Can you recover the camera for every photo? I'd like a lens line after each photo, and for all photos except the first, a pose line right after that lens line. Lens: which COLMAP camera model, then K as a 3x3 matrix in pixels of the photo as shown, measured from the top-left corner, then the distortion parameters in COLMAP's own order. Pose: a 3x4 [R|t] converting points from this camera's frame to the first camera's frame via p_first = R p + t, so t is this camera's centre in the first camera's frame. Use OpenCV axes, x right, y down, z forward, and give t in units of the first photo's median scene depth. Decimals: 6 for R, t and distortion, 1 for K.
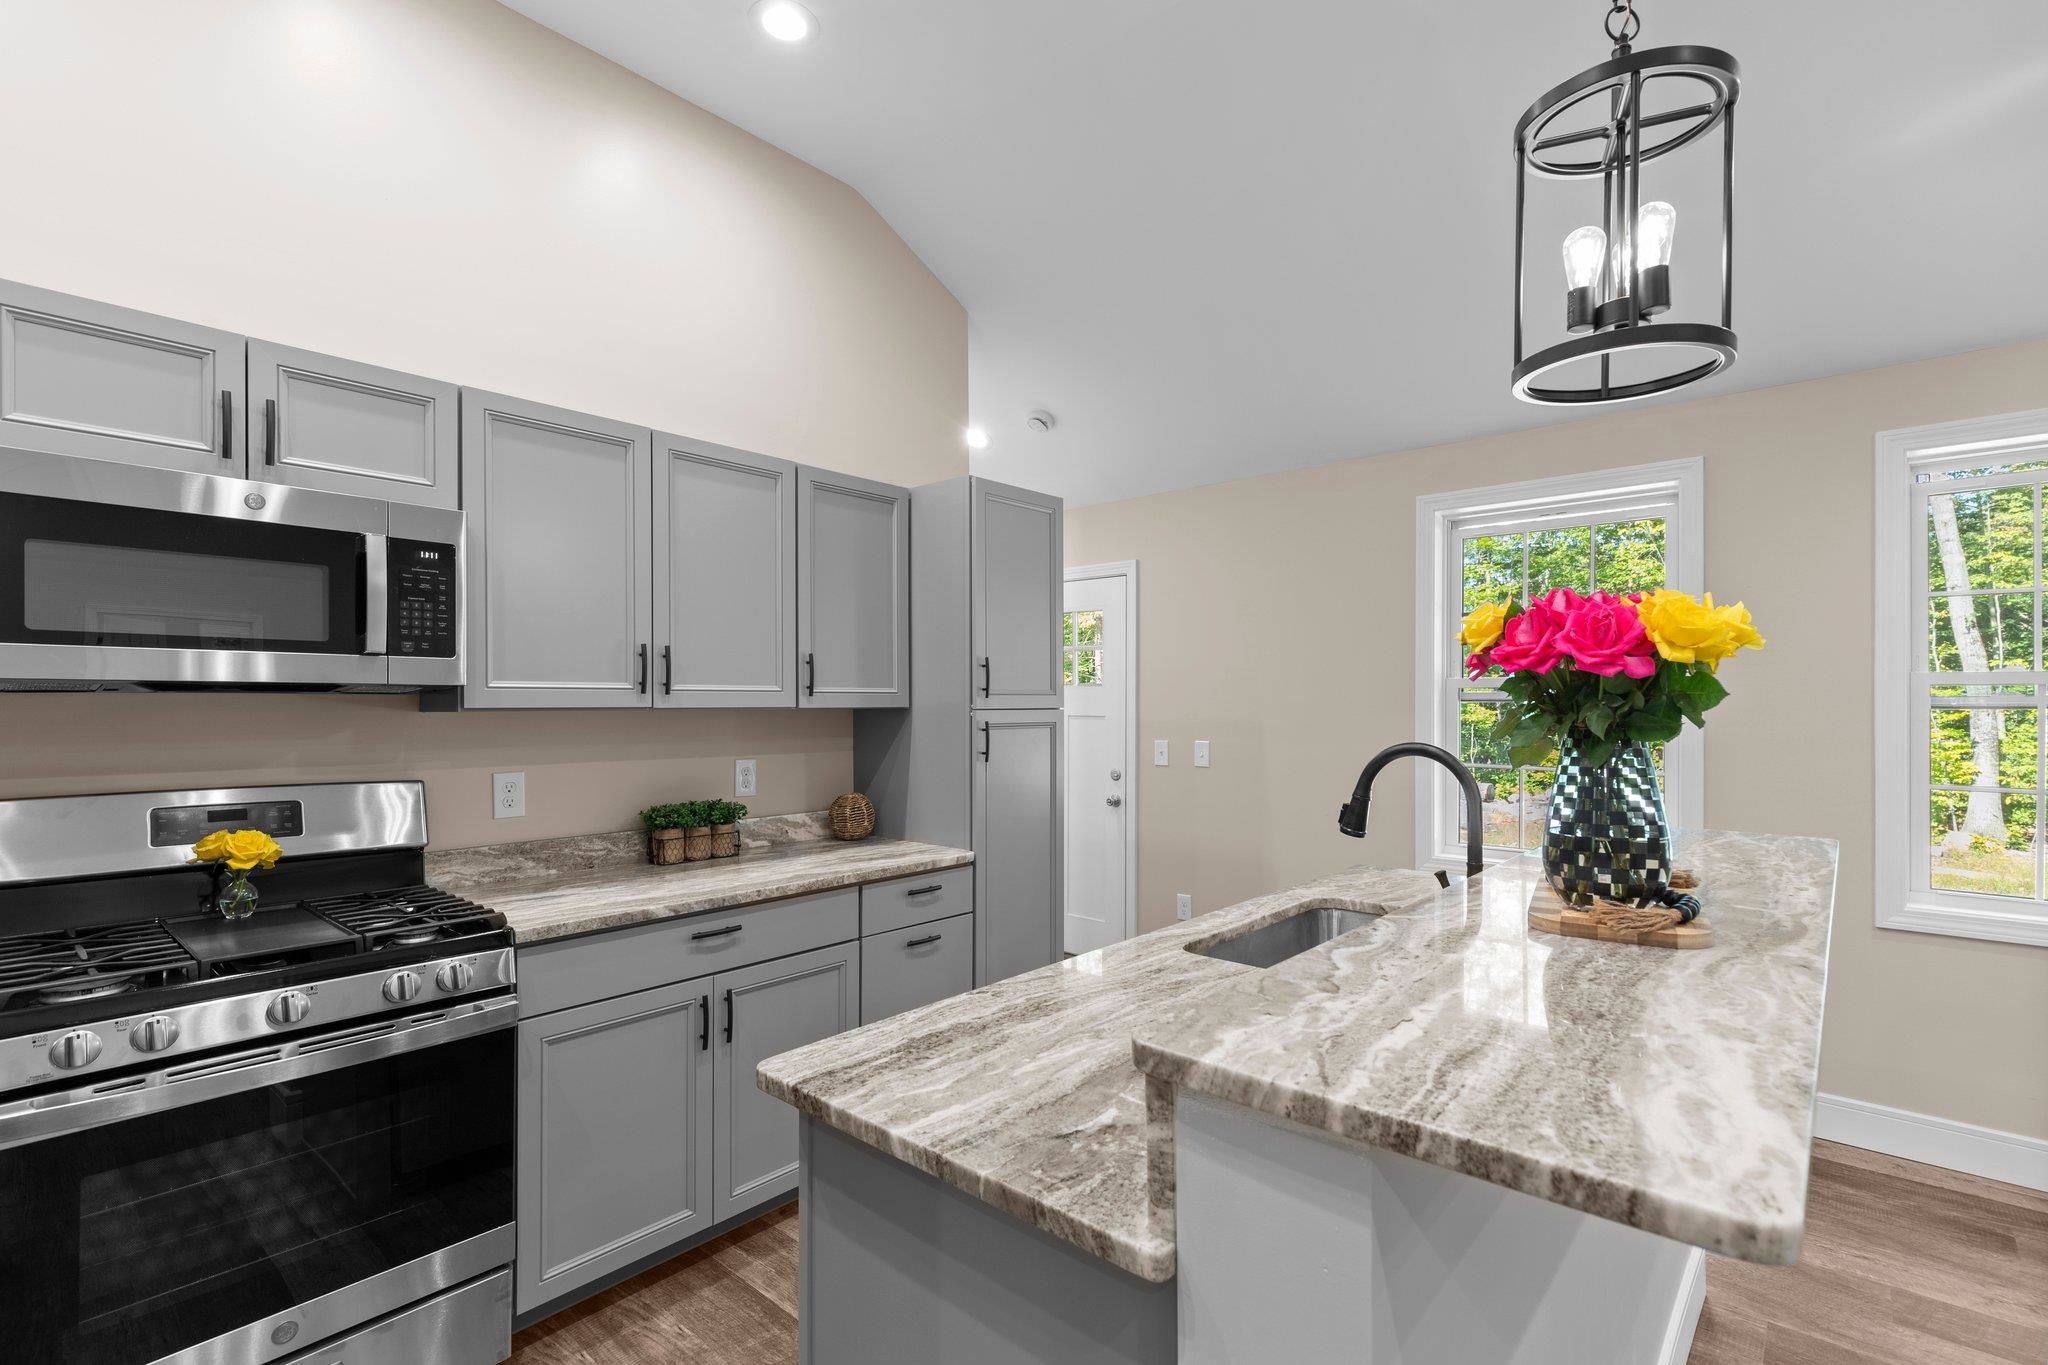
lens RADIAL K [[929.6, 0, 1025.7], [0, 929.6, 700.7], [0, 0, 1]] dist [0.008206, -0.000454]
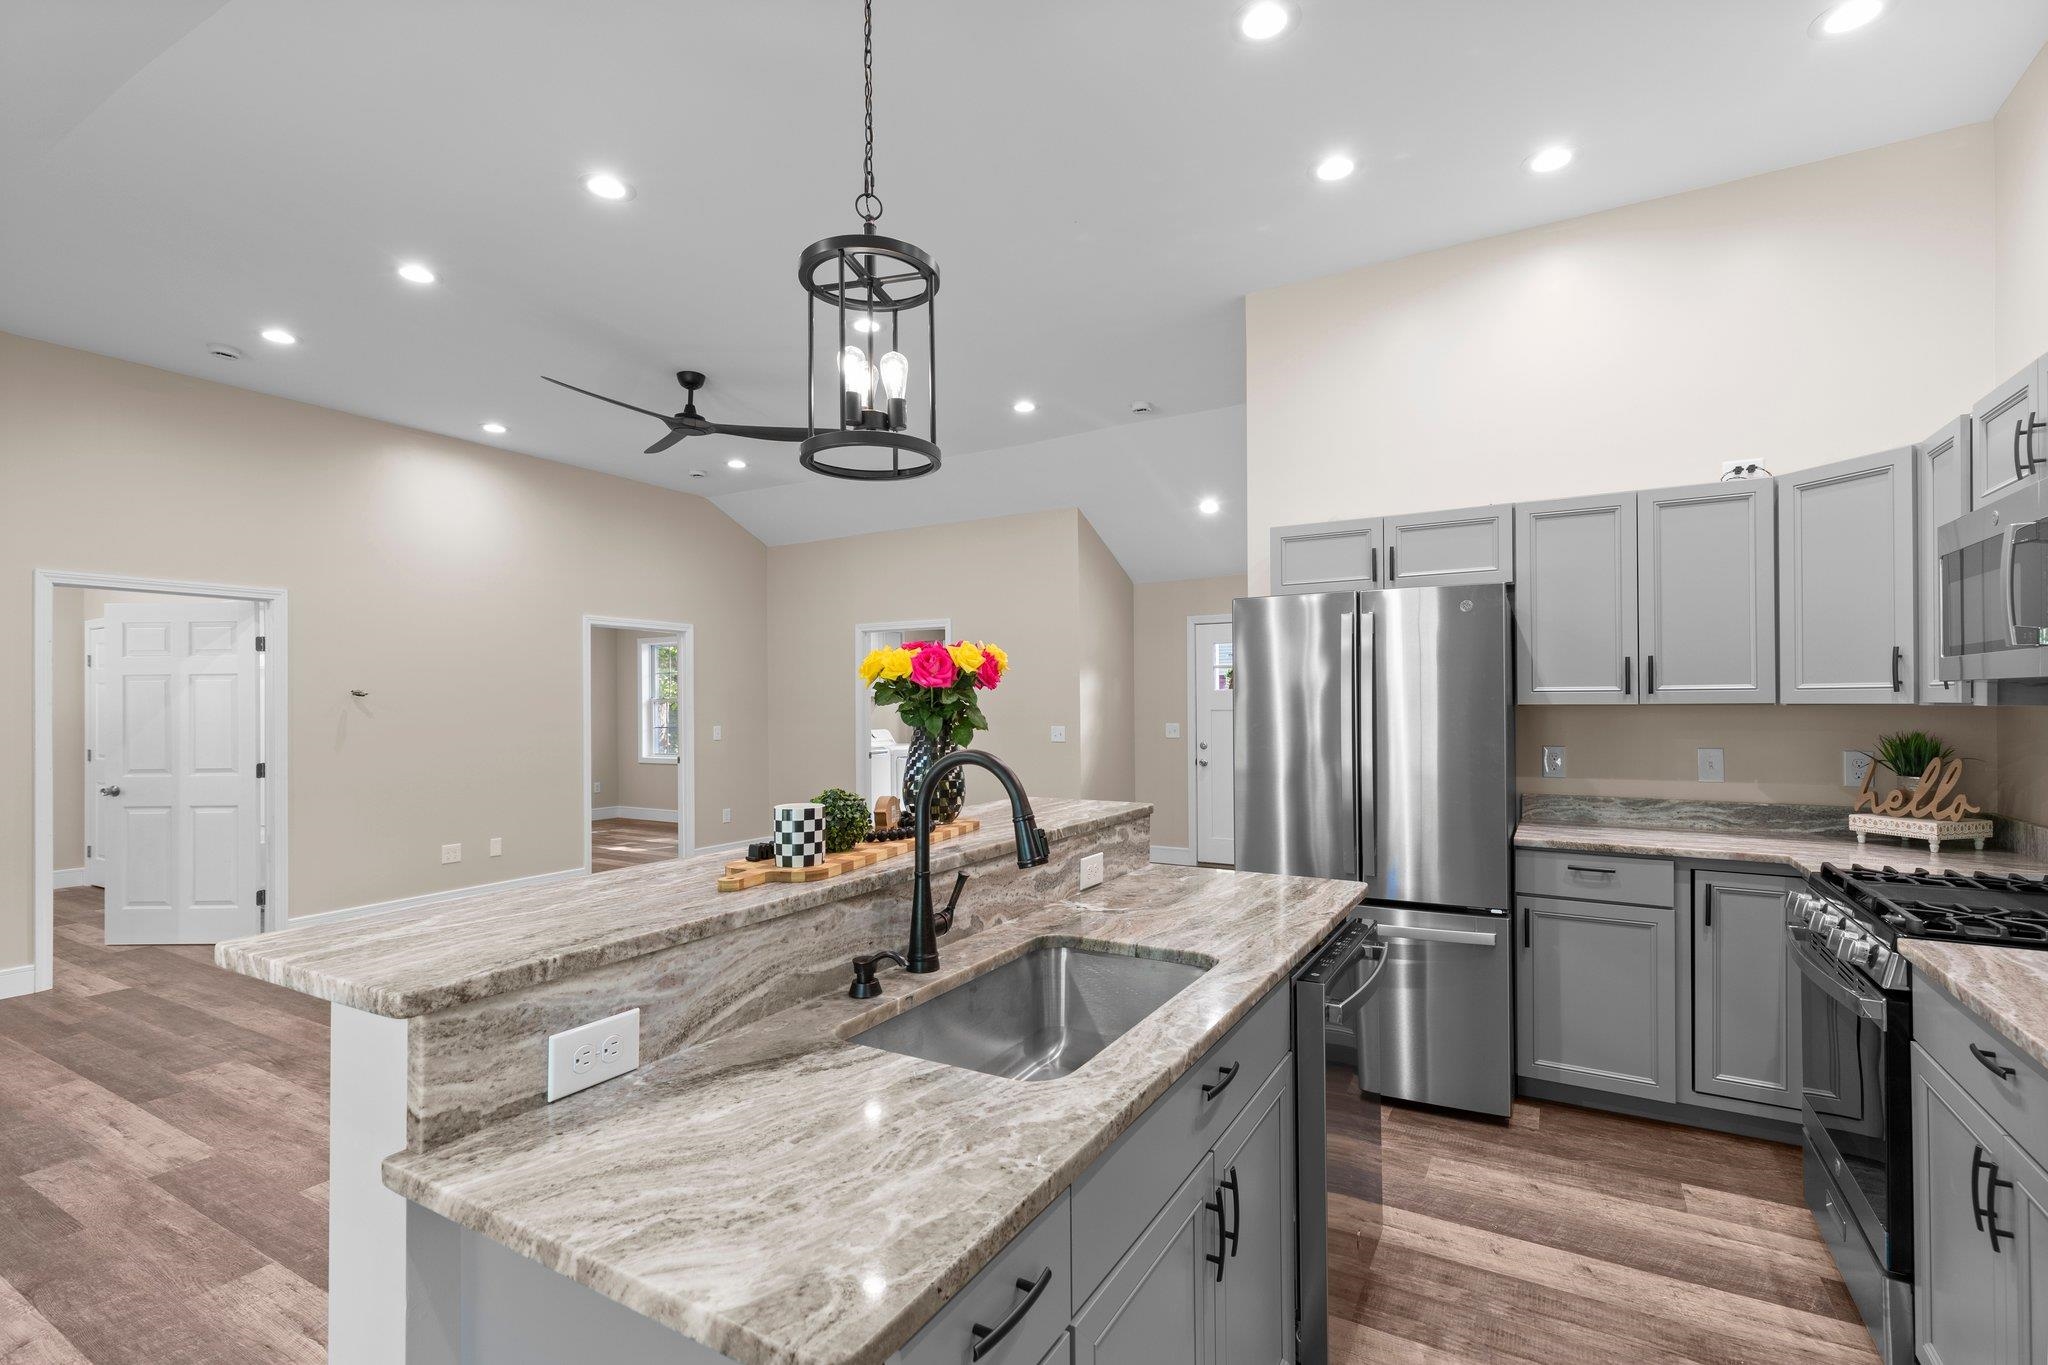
lens RADIAL K [[929.6, 0, 1028.6], [0, 929.6, 704.9], [0, 0, 1]] dist [0.008206, -0.000454]
pose [[-0.981386, 0.008538, -0.191854, 0.582439], [0.008839, 0.999961, -0.000709, 0.003115], [0.191840, -0.002392, -0.981423, 2.049268]]
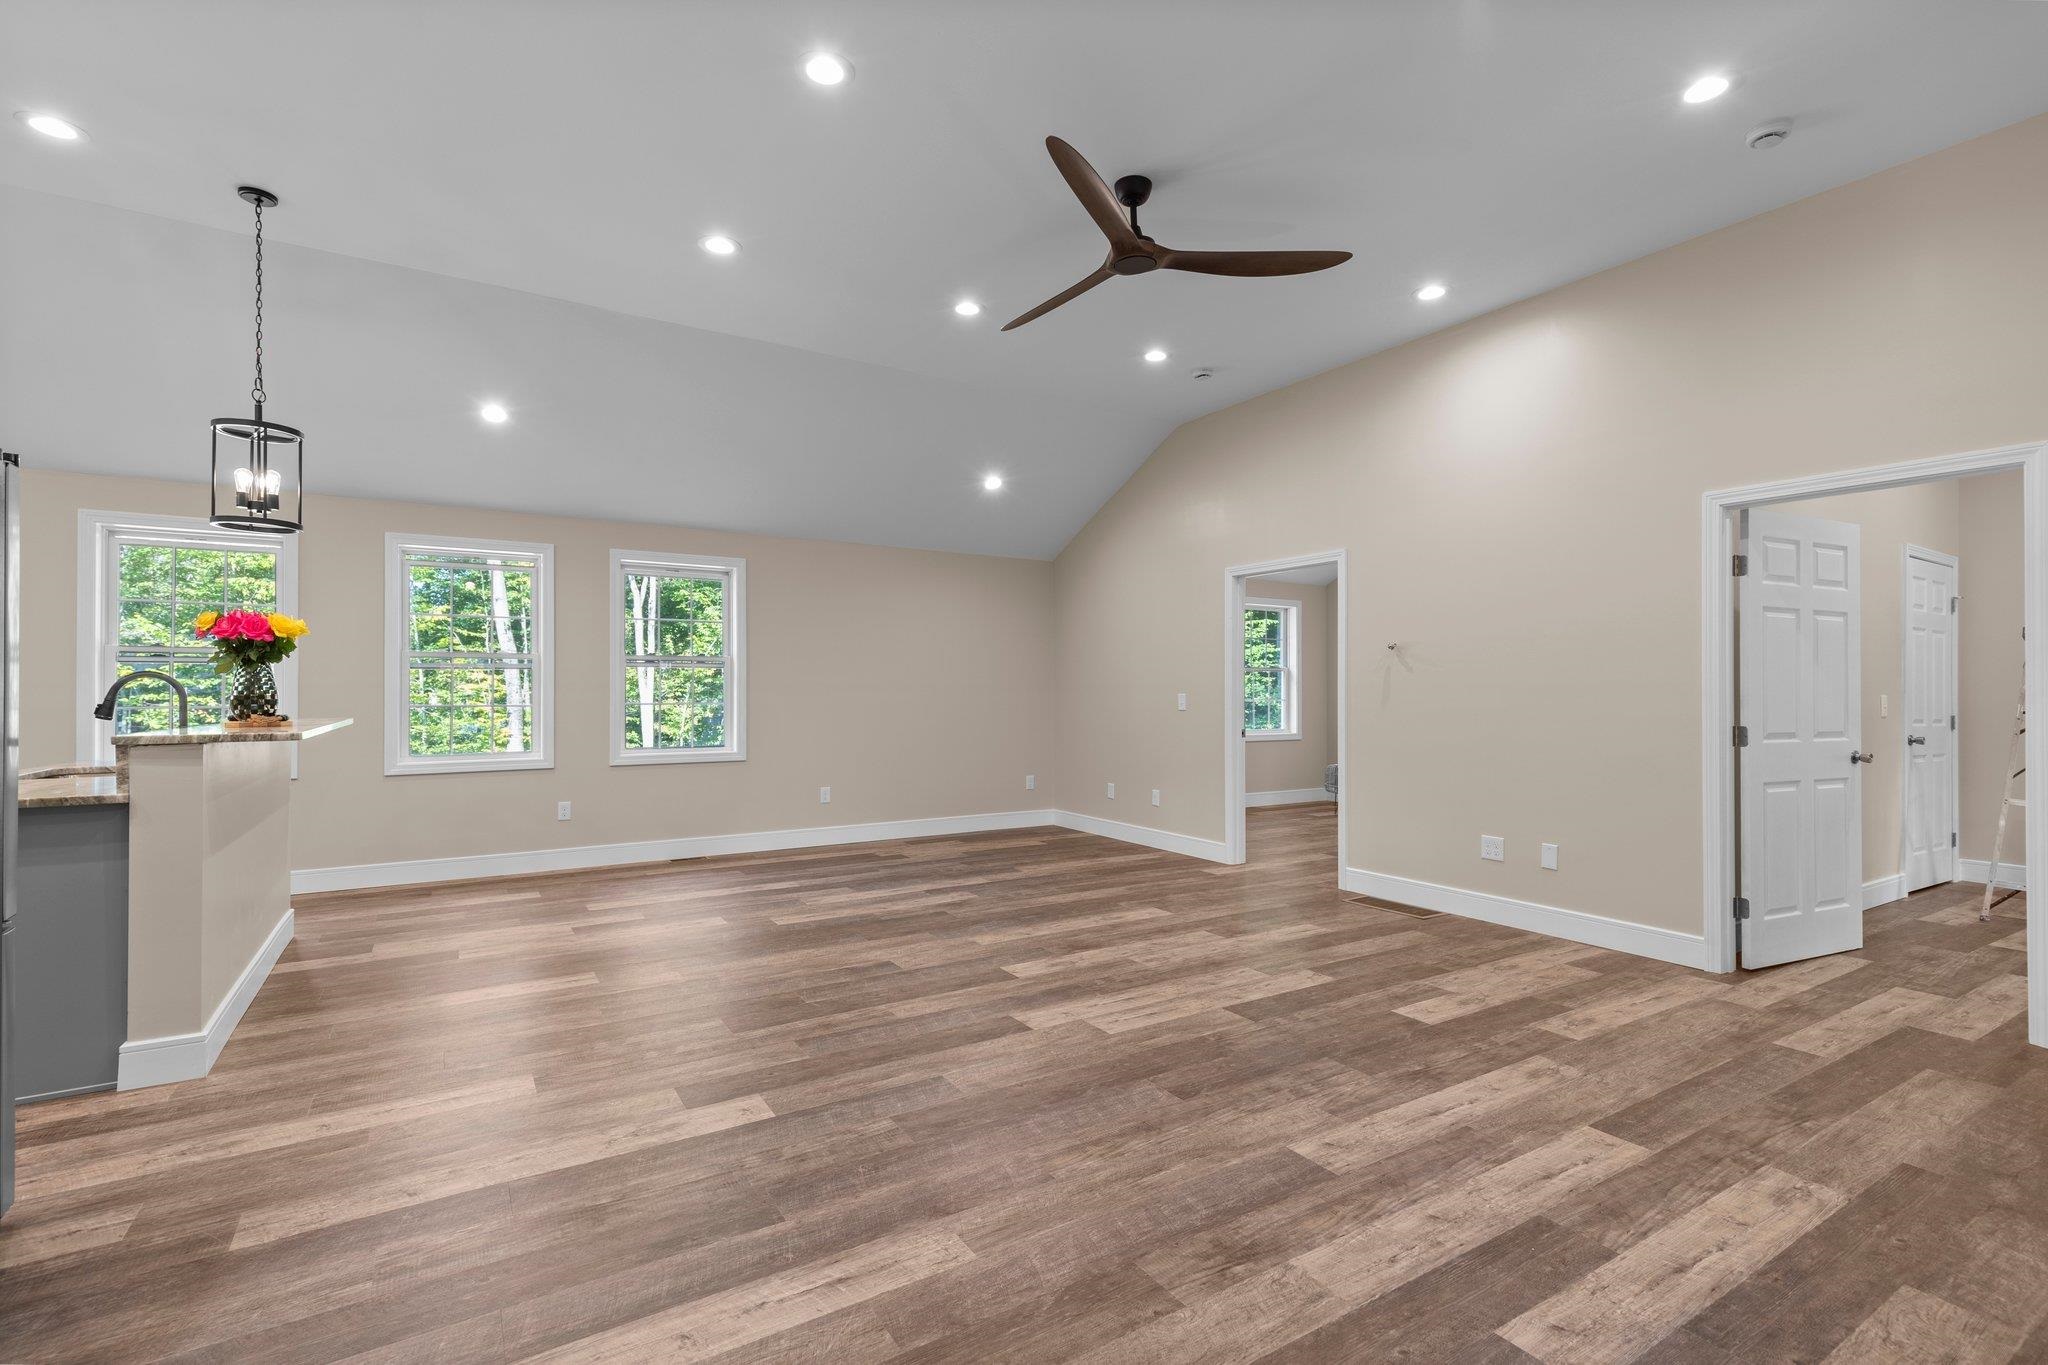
lens RADIAL K [[929.6, 0, 1028.8], [0, 929.6, 687.1], [0, 0, 1]] dist [0.008206, -0.000454]
pose [[0.284916, 0.002895, 0.958548, -1.100360], [-0.002717, 0.999994, -0.002213, 0.087313], [-0.958549, -0.001973, 0.284922, -1.588925]]
